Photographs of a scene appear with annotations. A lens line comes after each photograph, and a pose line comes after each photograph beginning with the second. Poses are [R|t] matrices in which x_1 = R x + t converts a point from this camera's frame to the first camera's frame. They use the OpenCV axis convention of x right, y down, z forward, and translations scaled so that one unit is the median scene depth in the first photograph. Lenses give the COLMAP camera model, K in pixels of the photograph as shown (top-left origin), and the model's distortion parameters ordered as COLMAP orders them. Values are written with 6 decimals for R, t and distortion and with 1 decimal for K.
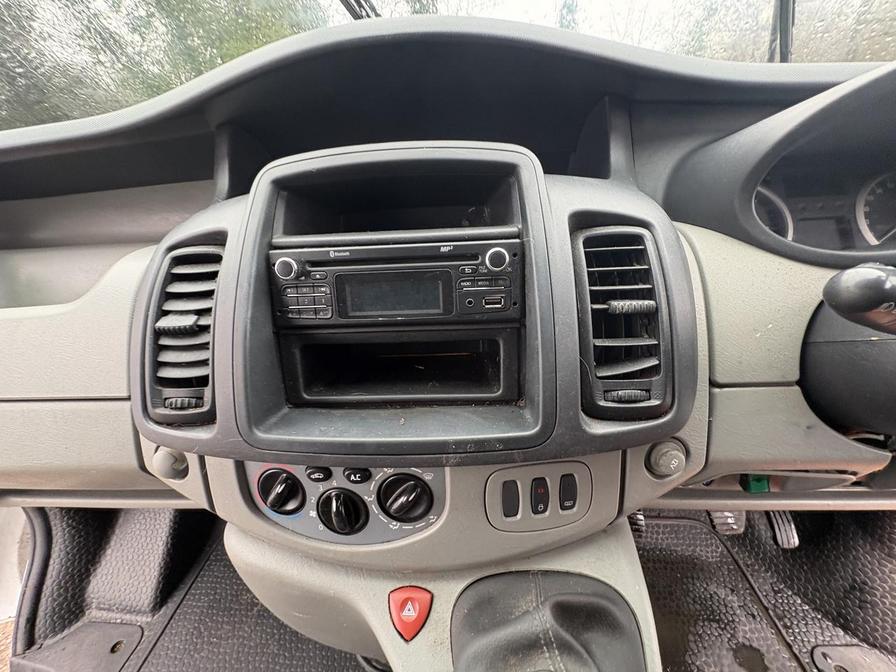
lens RADIAL K [[353.6, 0, 446.9], [0, 353.6, 335.7], [0, 0, 1]] dist [-0.000394, -0.000169]
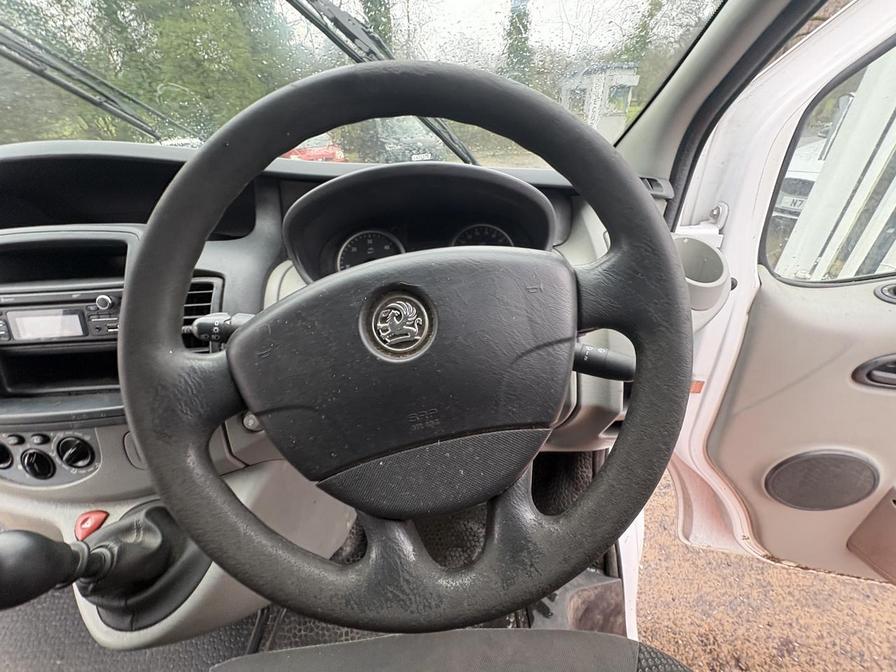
lens RADIAL K [[353.6, 0, 446.9], [0, 353.6, 335.7], [0, 0, 1]] dist [-0.000394, -0.000169]
pose [[0.996601, -0.029464, 0.076934, 1.395563], [0.027164, 0.999157, 0.030769, -0.060656], [-0.077776, -0.028574, 0.996561, -0.663238]]
